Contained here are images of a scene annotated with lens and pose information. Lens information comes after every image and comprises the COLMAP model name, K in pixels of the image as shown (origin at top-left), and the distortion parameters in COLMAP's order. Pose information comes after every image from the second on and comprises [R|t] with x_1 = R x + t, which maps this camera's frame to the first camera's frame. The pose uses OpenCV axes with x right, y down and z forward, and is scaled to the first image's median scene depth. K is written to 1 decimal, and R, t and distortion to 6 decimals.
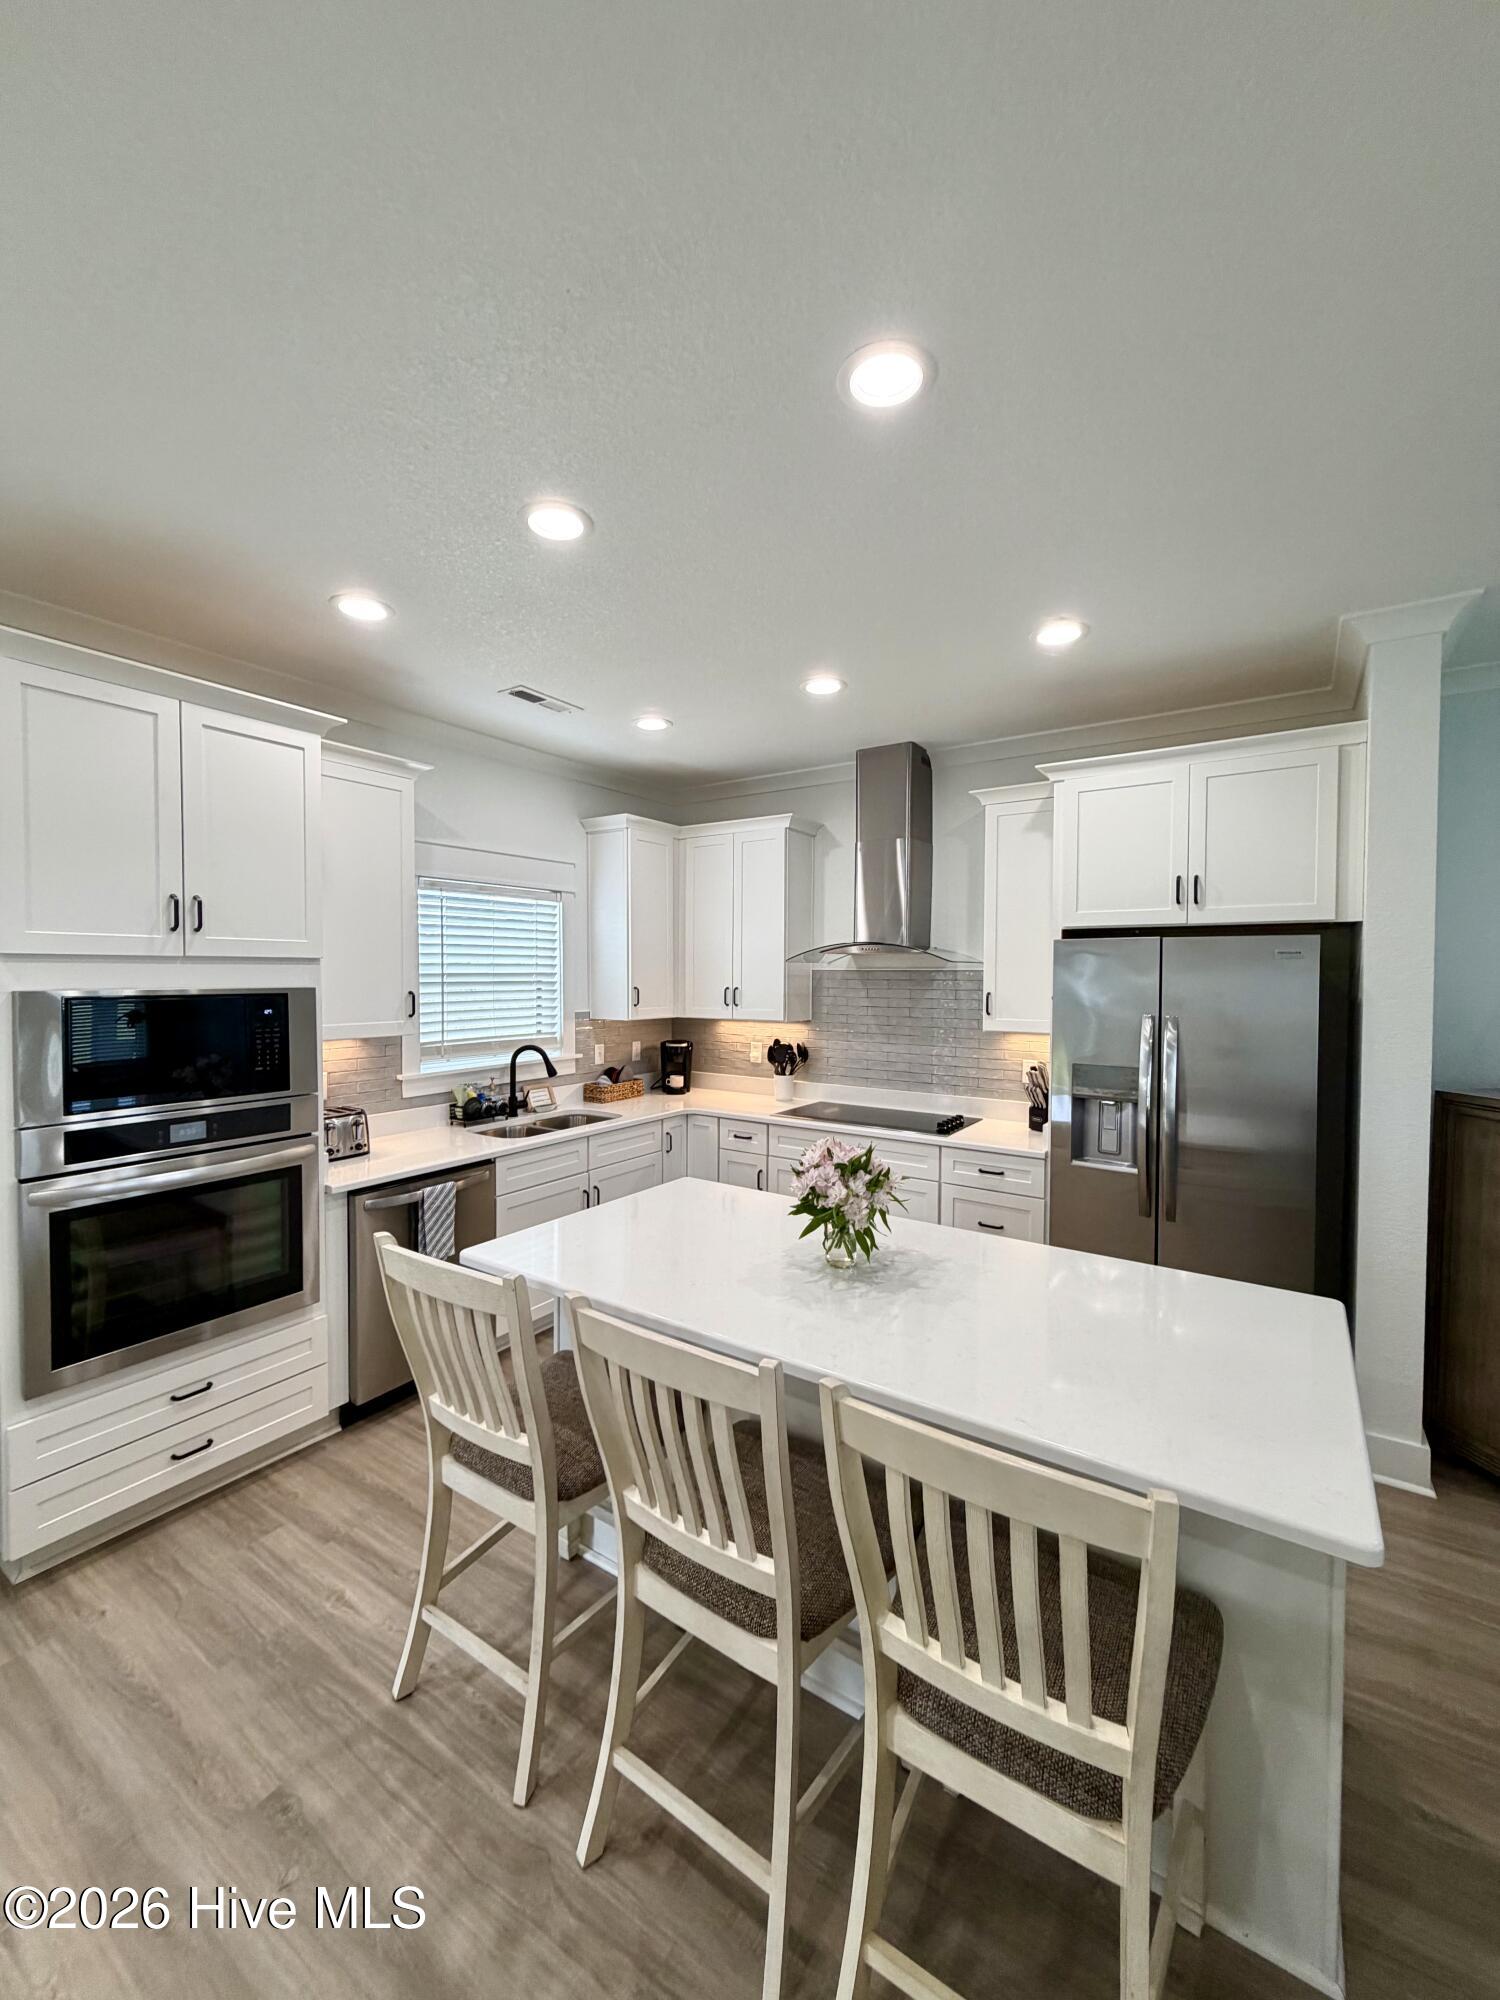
lens RADIAL K [[796.9, 0, 748.7], [0, 796.9, 995.1], [0, 0, 1]] dist [-0.000216, 0.000109]
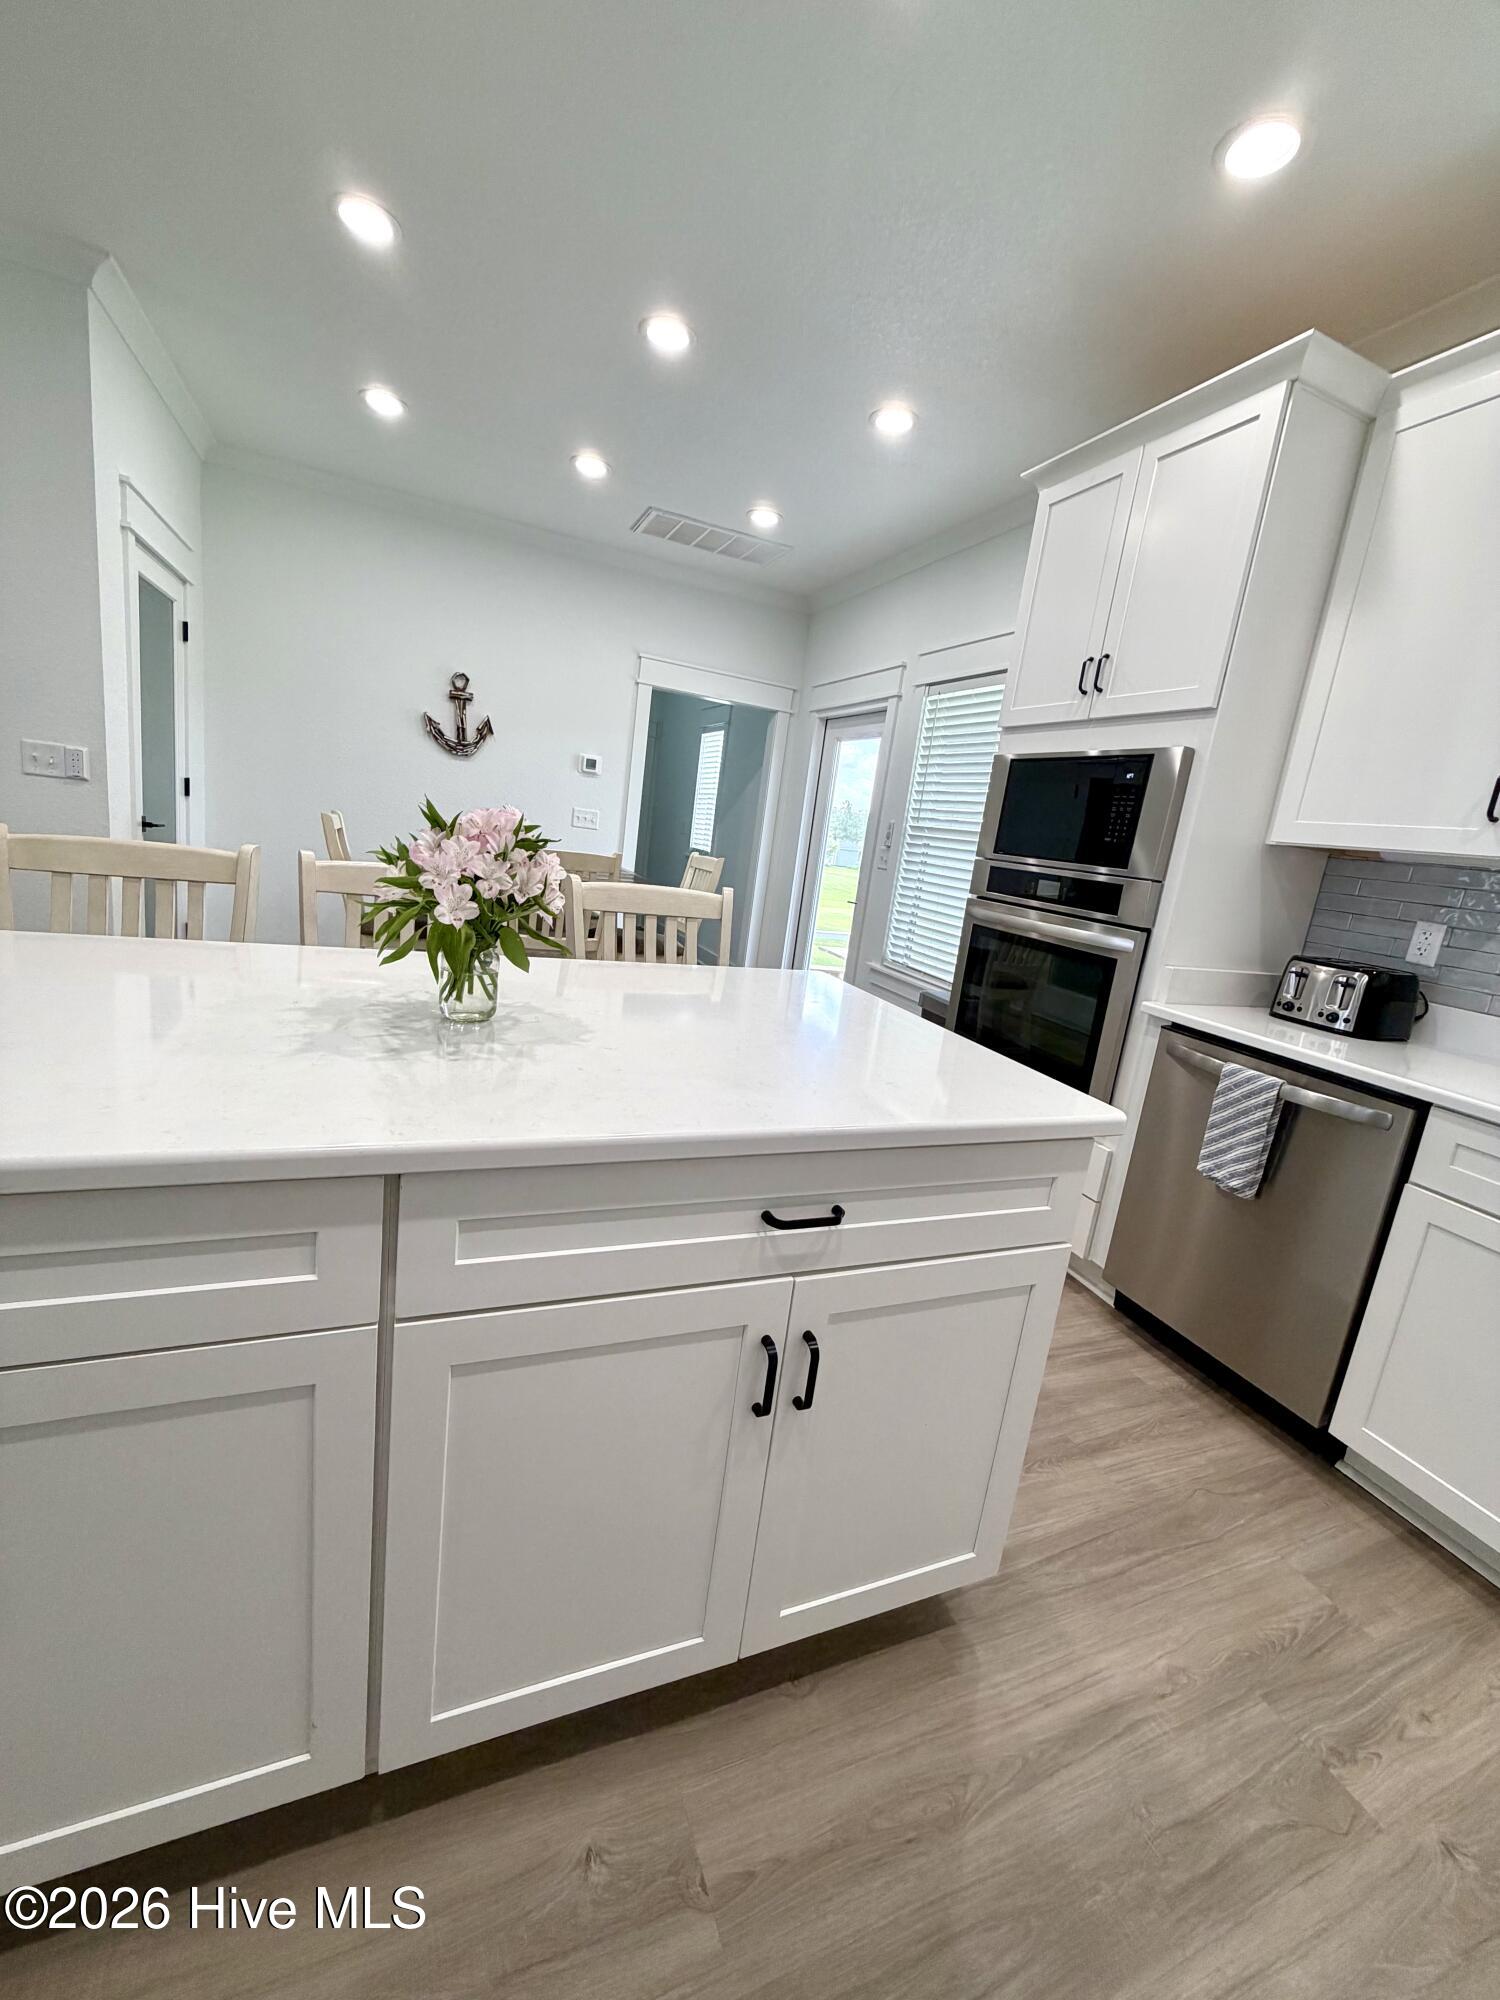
lens RADIAL K [[796.9, 0, 750.2], [0, 796.9, 993.1], [0, 0, 1]] dist [-0.000216, 0.000109]
pose [[-0.547334, 0.097757, -0.831186, 0.414947], [-0.150593, 0.965441, 0.212712, 0.138344], [0.823254, 0.241595, -0.513696, 1.245625]]
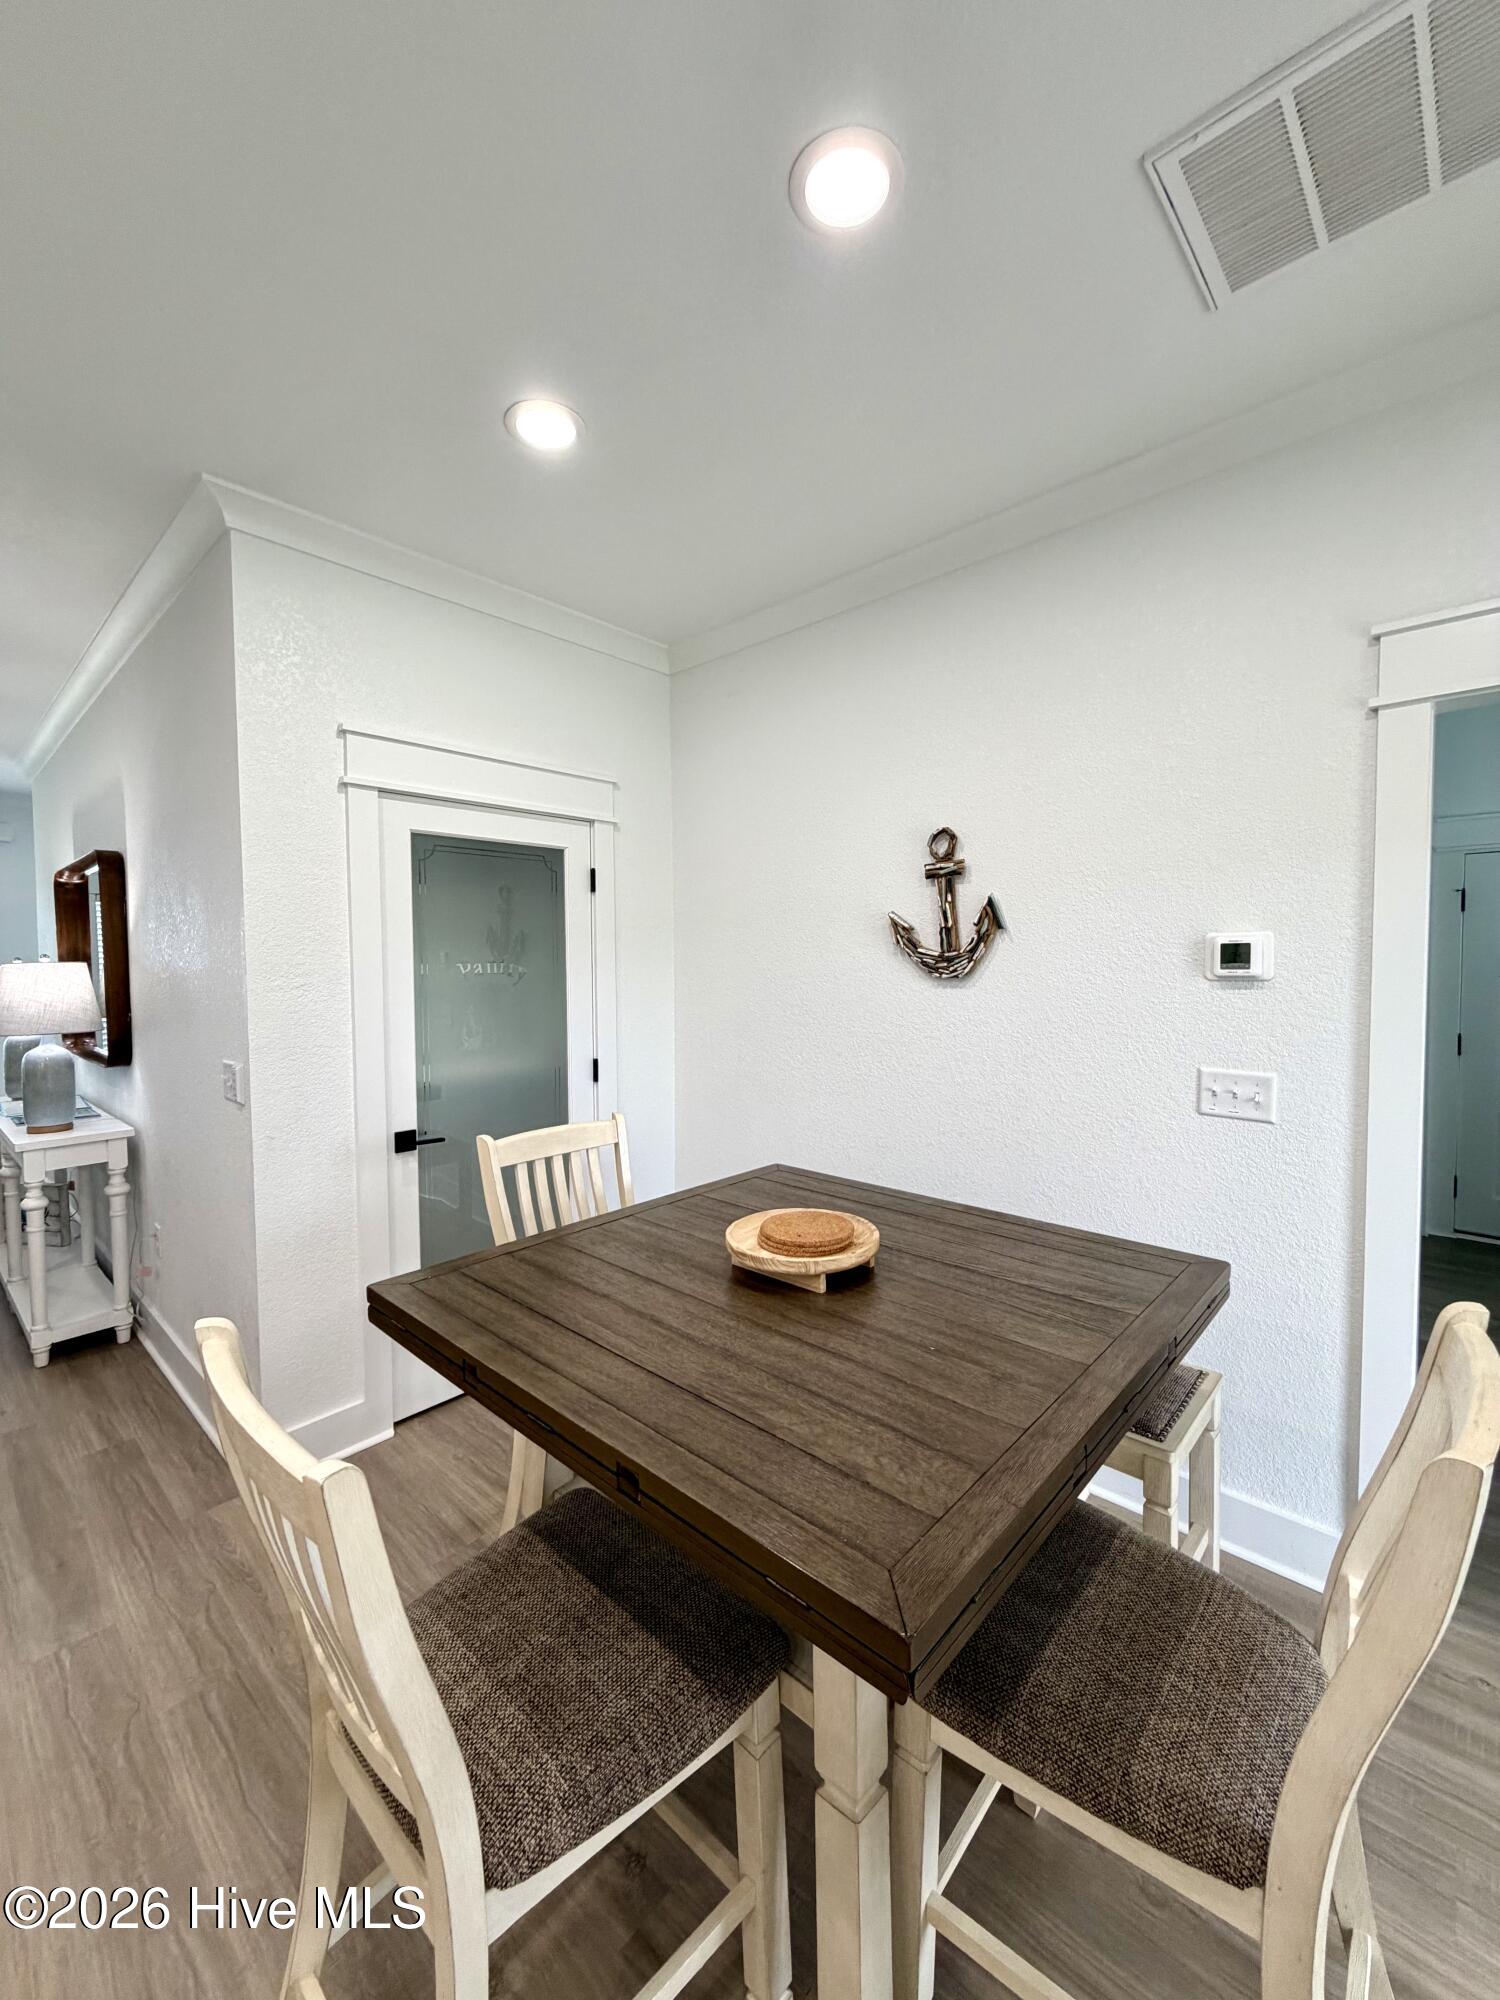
lens RADIAL K [[796.9, 0, 742.9], [0, 796.9, 996.4], [0, 0, 1]] dist [-0.000216, 0.000109]
pose [[-0.986353, -0.004916, 0.164570, 0.123862], [0.006559, 0.997587, 0.069115, 0.116813], [-0.164513, 0.069252, -0.983941, 1.079752]]
